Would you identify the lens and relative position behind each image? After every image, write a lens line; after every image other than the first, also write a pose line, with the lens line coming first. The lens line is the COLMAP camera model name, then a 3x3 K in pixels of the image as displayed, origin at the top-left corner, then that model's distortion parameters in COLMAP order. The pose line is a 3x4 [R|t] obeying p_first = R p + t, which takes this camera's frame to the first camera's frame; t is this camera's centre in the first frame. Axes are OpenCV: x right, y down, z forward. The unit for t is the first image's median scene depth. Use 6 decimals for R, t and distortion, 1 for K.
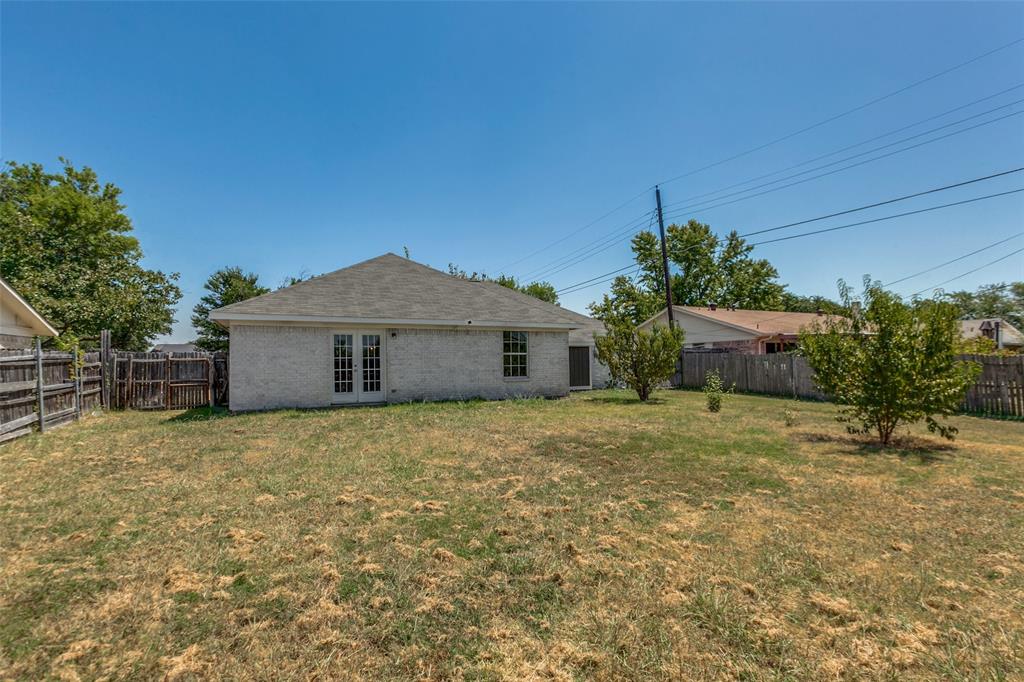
lens RADIAL K [[466.1, 0, 516.0], [0, 466.1, 334.4], [0, 0, 1]] dist [-0.001462, 0.000031]
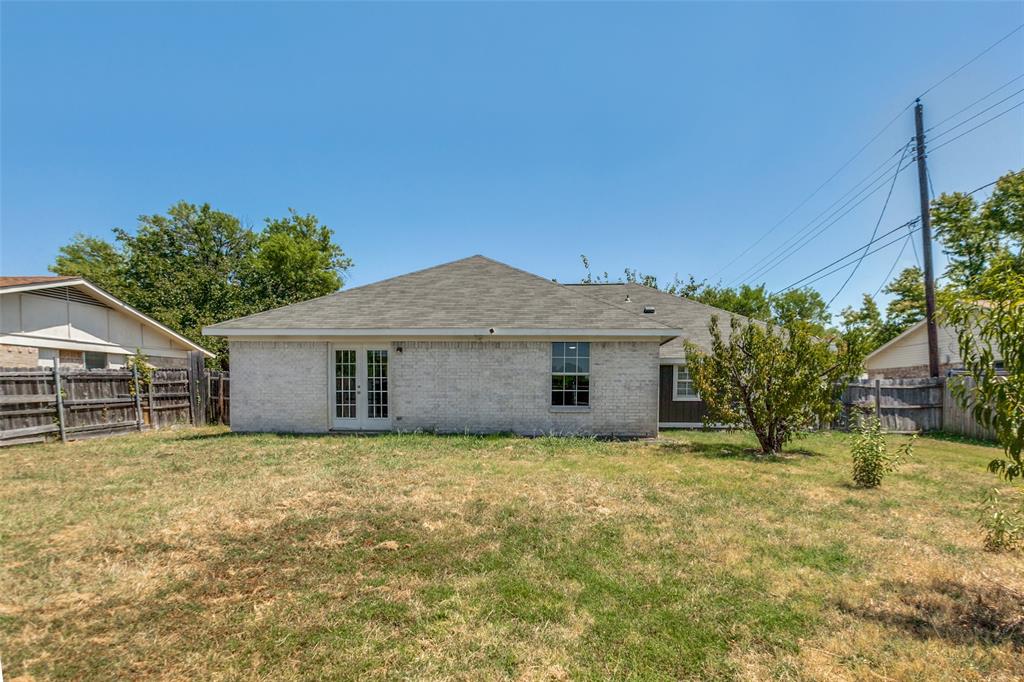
lens RADIAL K [[490.6, 0, 512.3], [0, 490.6, 402.6], [0, 0, 1]] dist [-0.000714, 0.000112]
pose [[0.879998, 0.030815, -0.473977, 0.317728], [0.013068, 0.995945, 0.089013, 0.019649], [0.474798, -0.084525, 0.876026, 0.337413]]
